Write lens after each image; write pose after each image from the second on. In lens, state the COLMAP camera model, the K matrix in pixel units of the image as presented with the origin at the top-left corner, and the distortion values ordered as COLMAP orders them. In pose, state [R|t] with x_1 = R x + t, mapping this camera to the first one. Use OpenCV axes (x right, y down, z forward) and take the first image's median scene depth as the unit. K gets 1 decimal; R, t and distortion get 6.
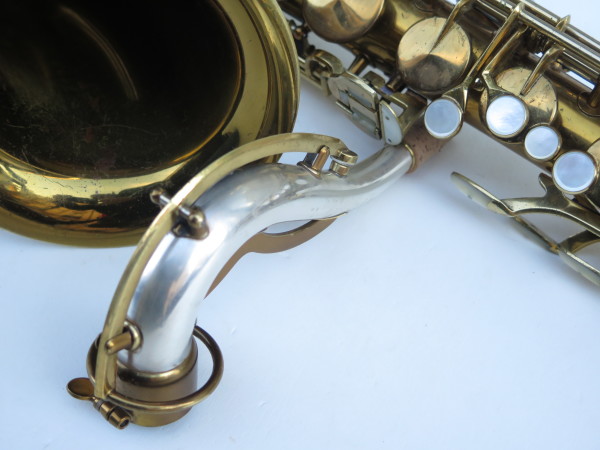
lens RADIAL K [[837.7, 0, 304.3], [0, 837.7, 222.5], [0, 0, 1]] dist [-0.070962, 0.000000]
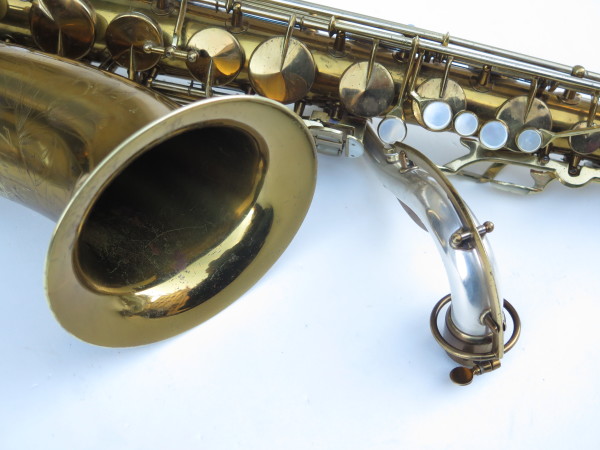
lens RADIAL K [[834.4, 0, 301.9], [0, 834.4, 224.3], [0, 0, 1]] dist [-0.074680, 0.000000]
pose [[0.872065, -0.422433, 0.247088, -0.369239], [0.385521, 0.903992, 0.184859, -0.294425], [-0.301456, -0.065952, 0.951197, -0.283101]]
